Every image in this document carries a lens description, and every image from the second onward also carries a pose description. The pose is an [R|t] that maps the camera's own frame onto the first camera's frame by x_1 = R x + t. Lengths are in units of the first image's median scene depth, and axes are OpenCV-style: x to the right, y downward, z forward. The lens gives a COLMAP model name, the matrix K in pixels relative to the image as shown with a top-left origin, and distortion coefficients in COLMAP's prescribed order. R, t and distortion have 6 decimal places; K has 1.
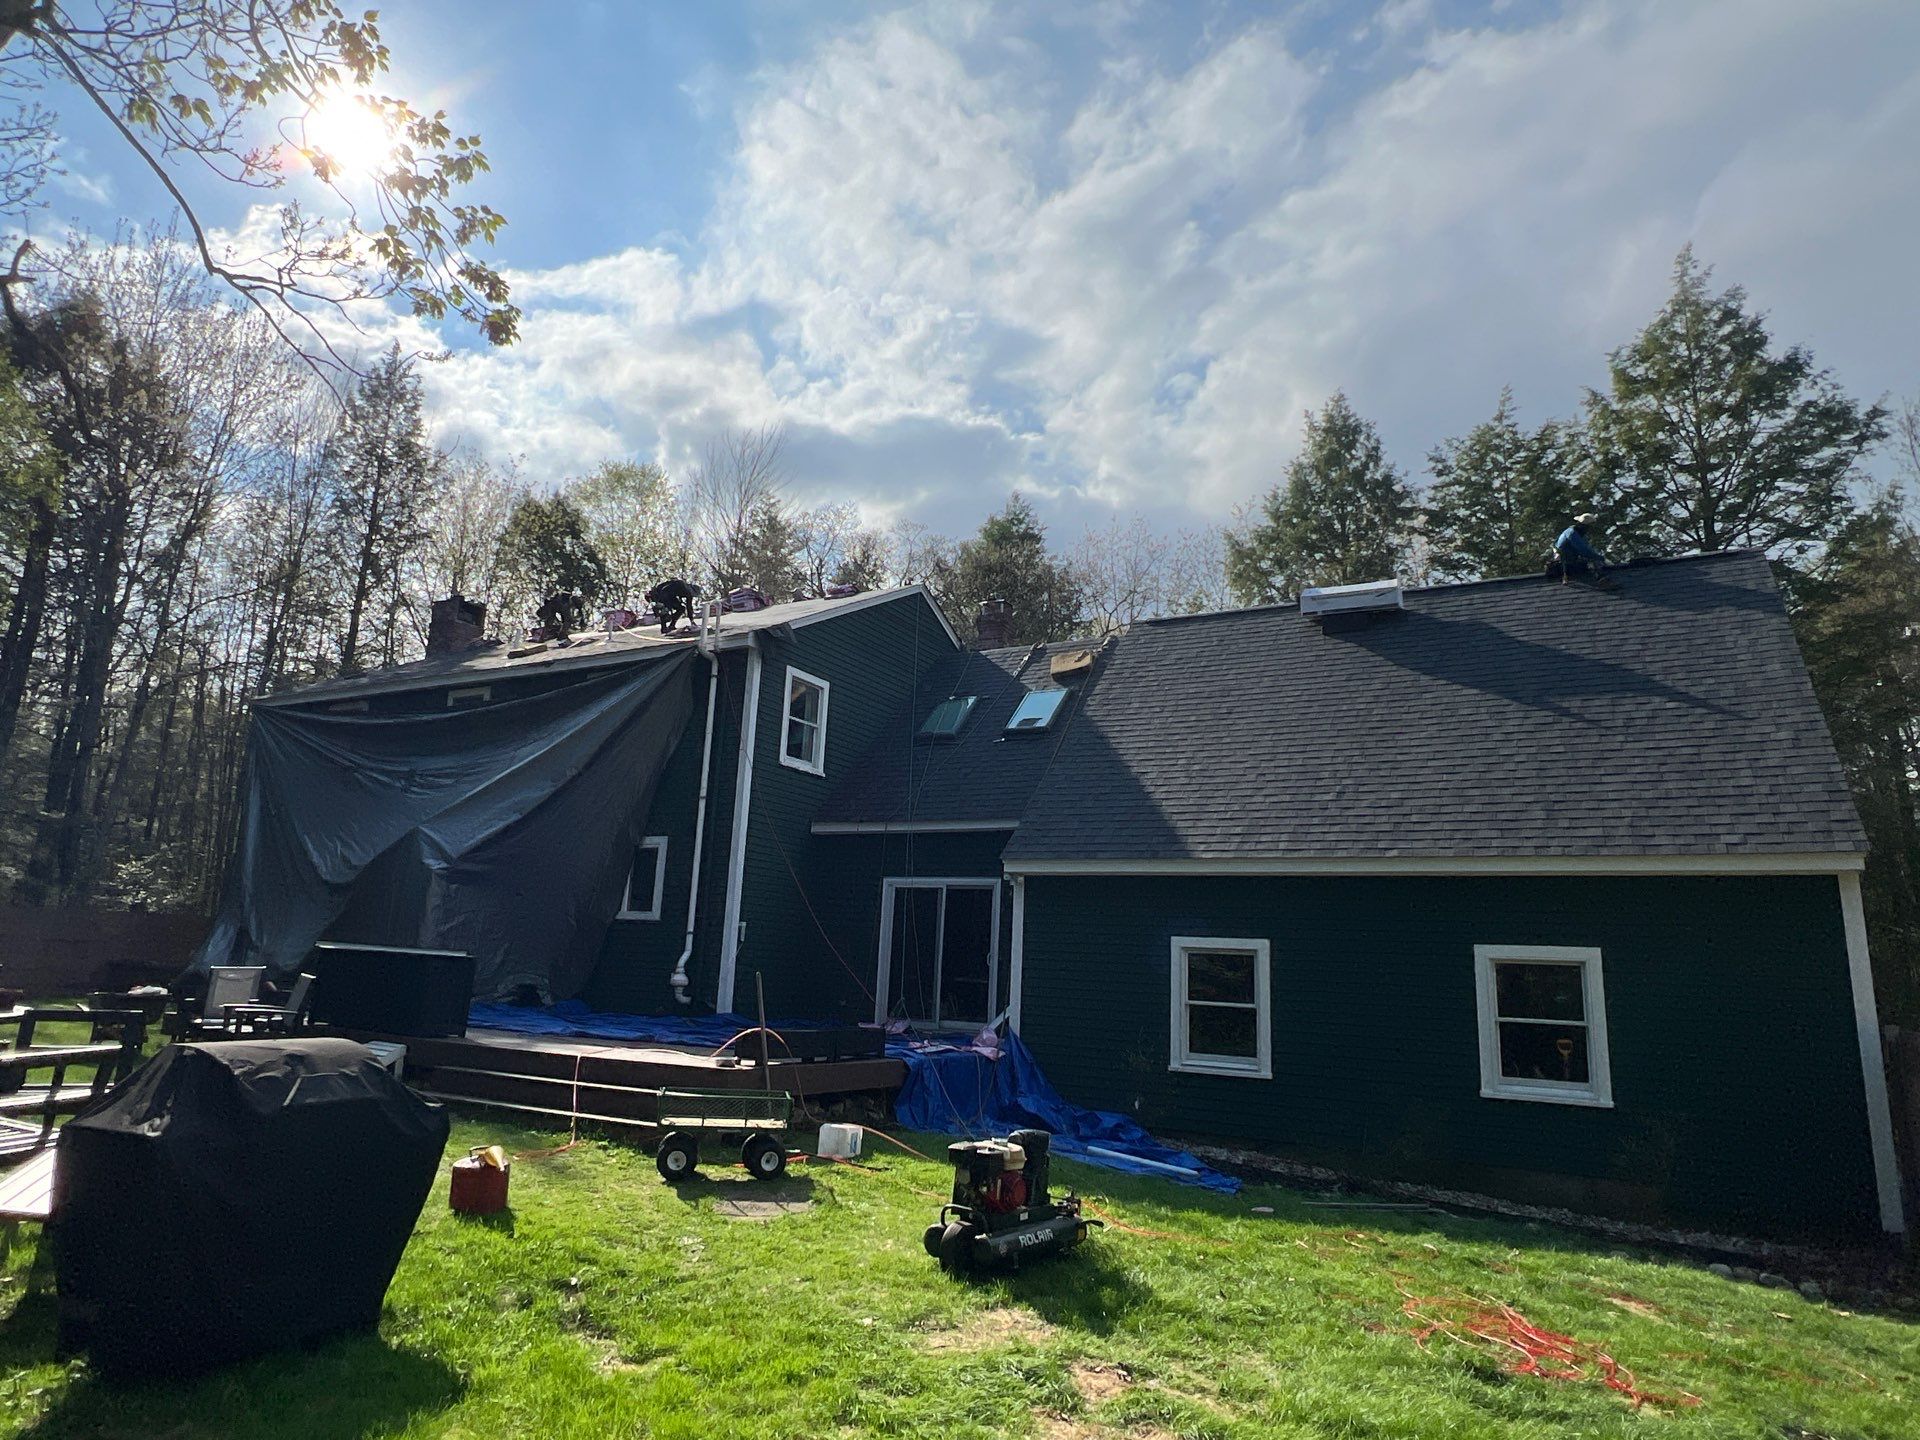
lens RADIAL K [[1148.1, 0, 956.9], [0, 1148.1, 718.4], [0, 0, 1]] dist [-0.000851, 0.000277]
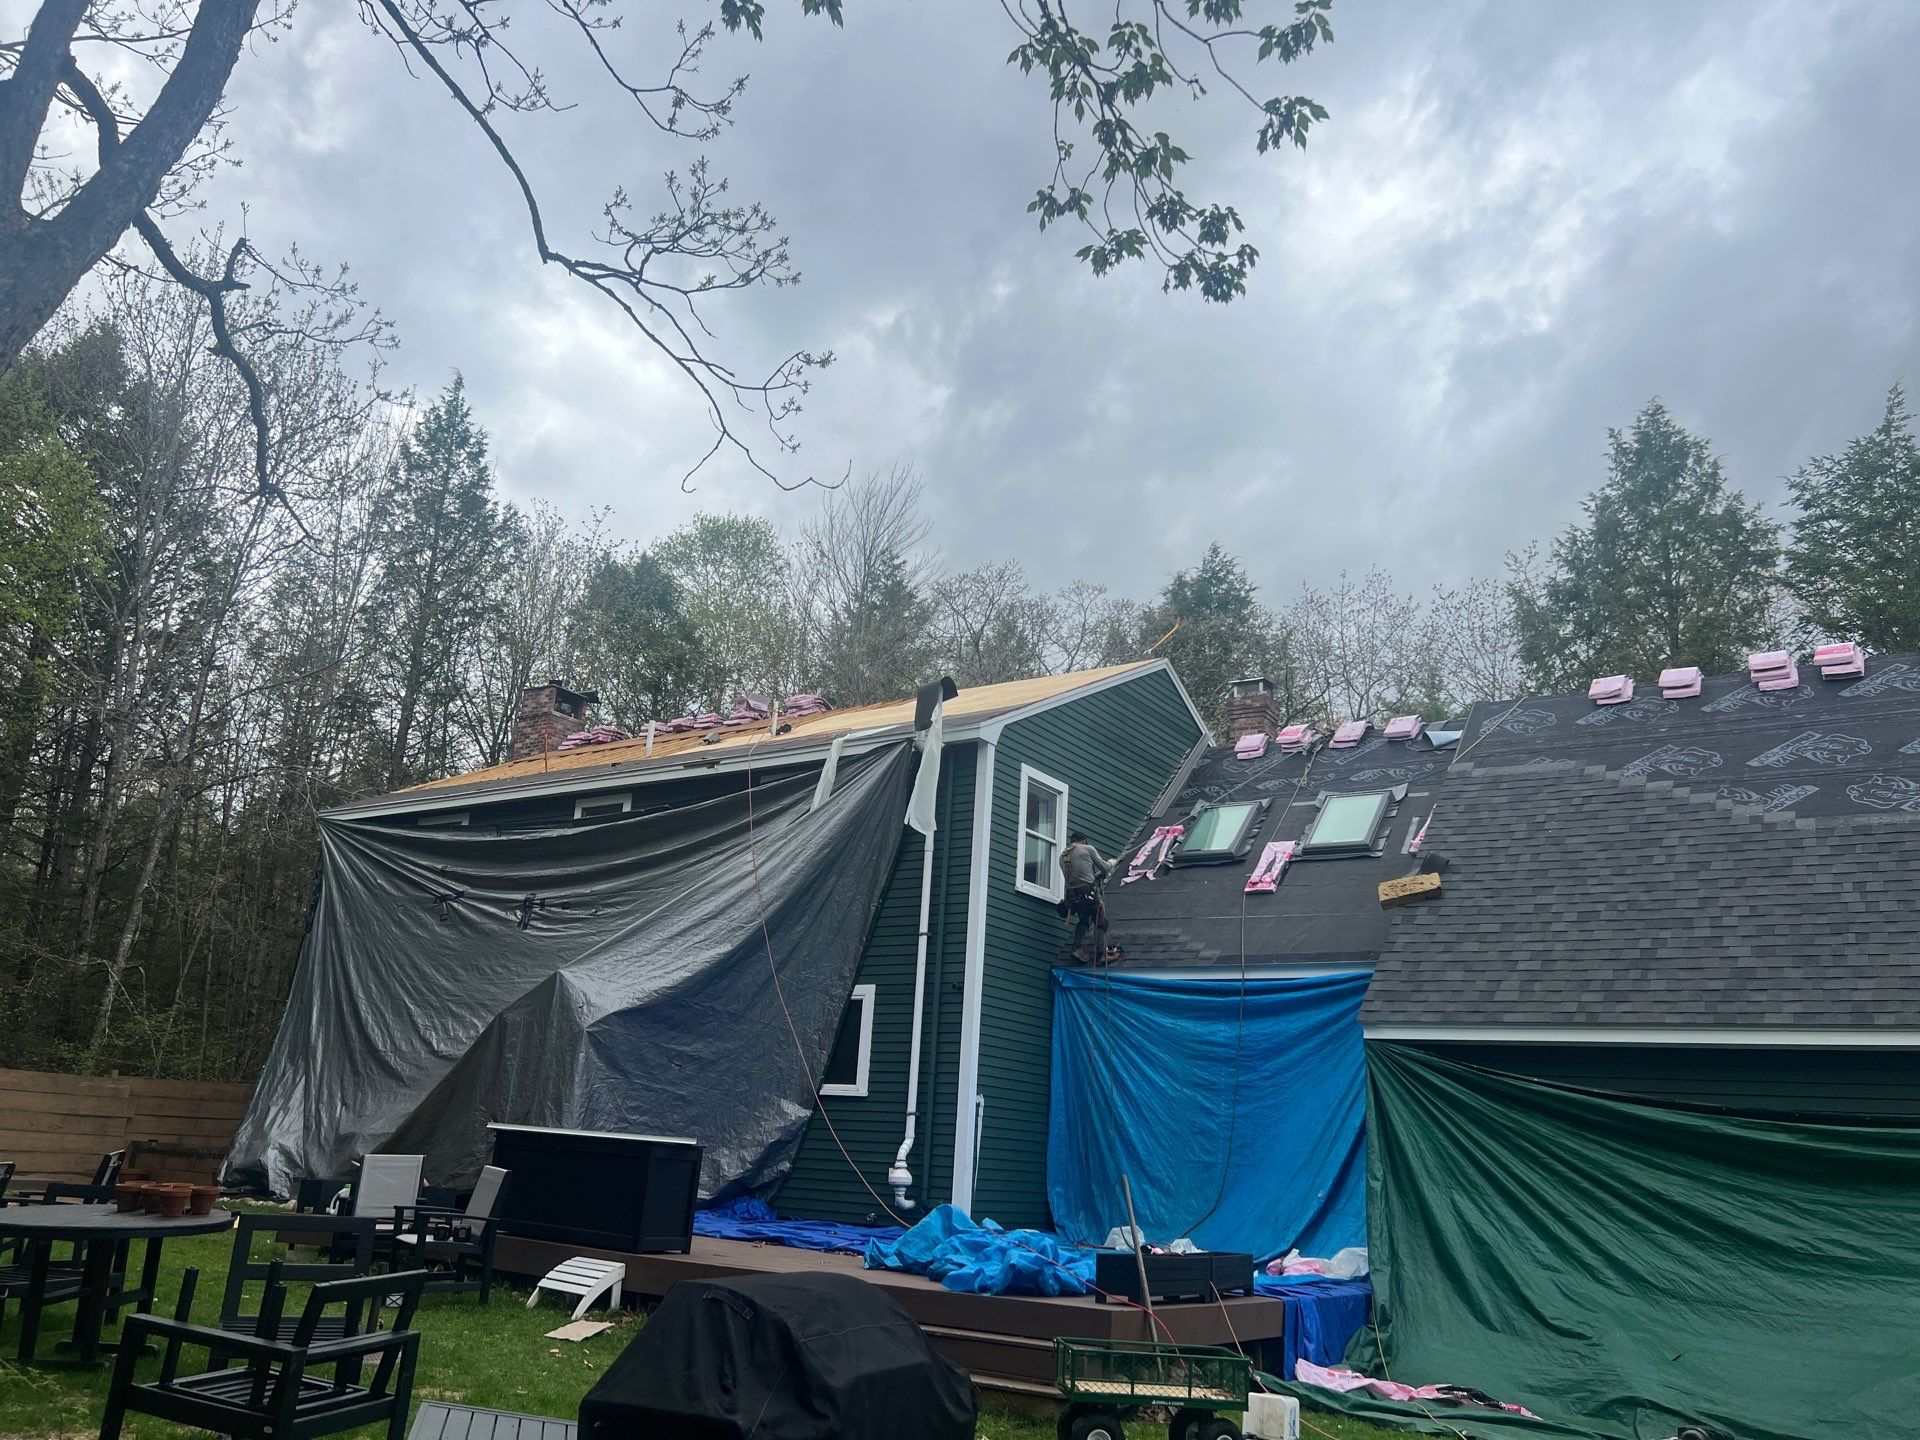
lens RADIAL K [[1444.9, 0, 946.7], [0, 1444.9, 731.6], [0, 0, 1]] dist [0.066952, -0.078950]
pose [[0.996286, -0.008513, -0.085686, -0.063403], [0.002445, 0.997496, -0.070676, 0.000830], [0.086073, 0.070204, 0.993812, 0.012145]]
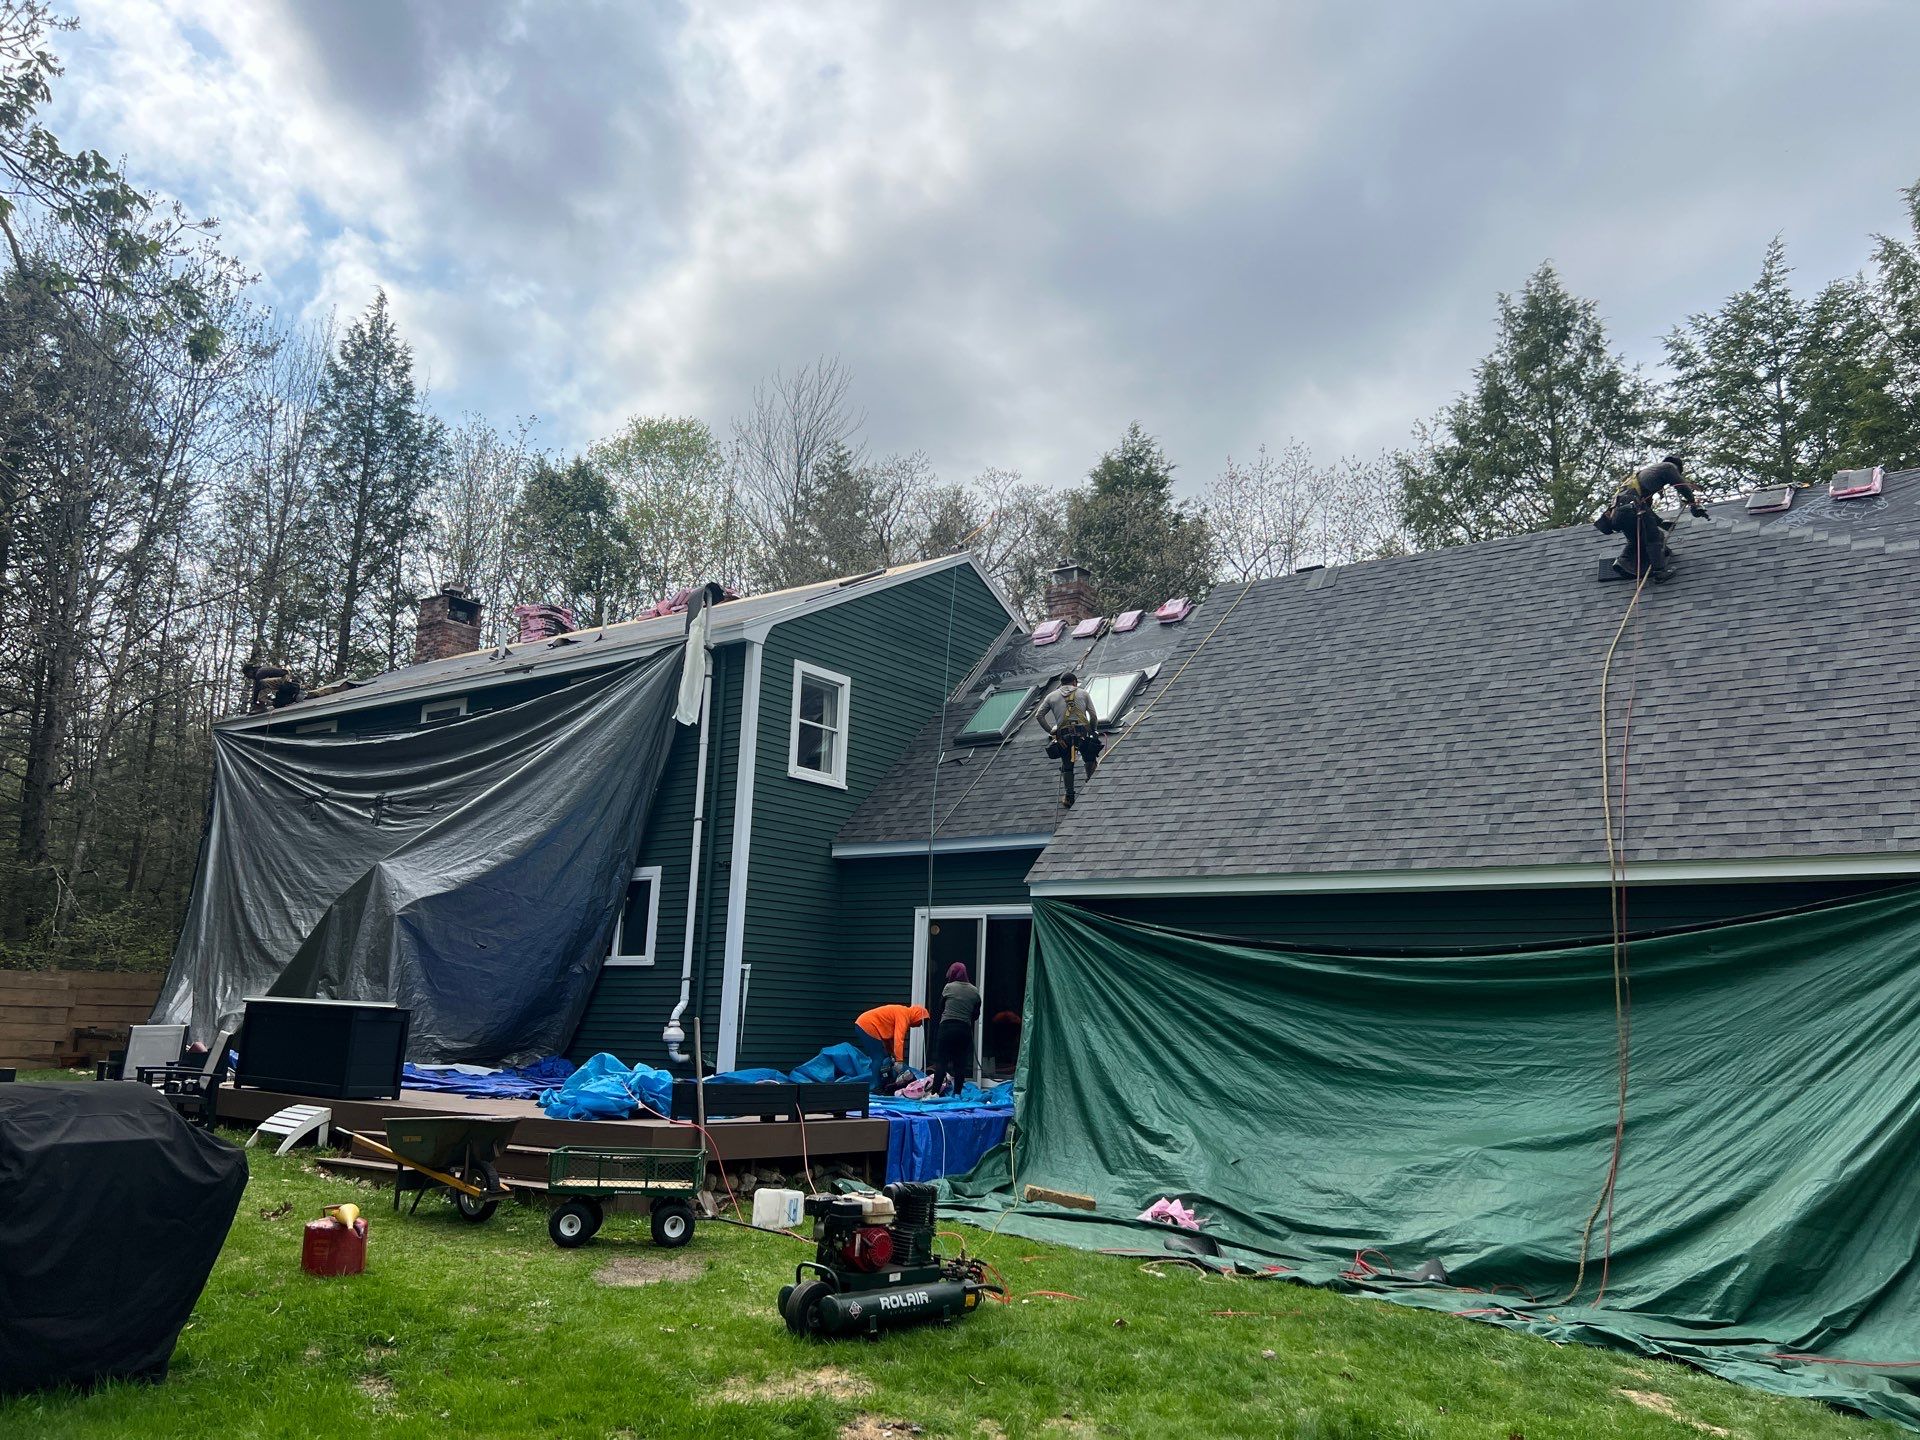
lens RADIAL K [[1446.5, 0, 946.7], [0, 1446.5, 715.6], [0, 0, 1]] dist [0.060963, -0.067608]
pose [[0.992051, -0.039209, -0.119574, 0.048779], [0.039455, 0.999221, -0.000315, 0.000053], [0.119494, -0.004406, 0.992825, -0.022703]]
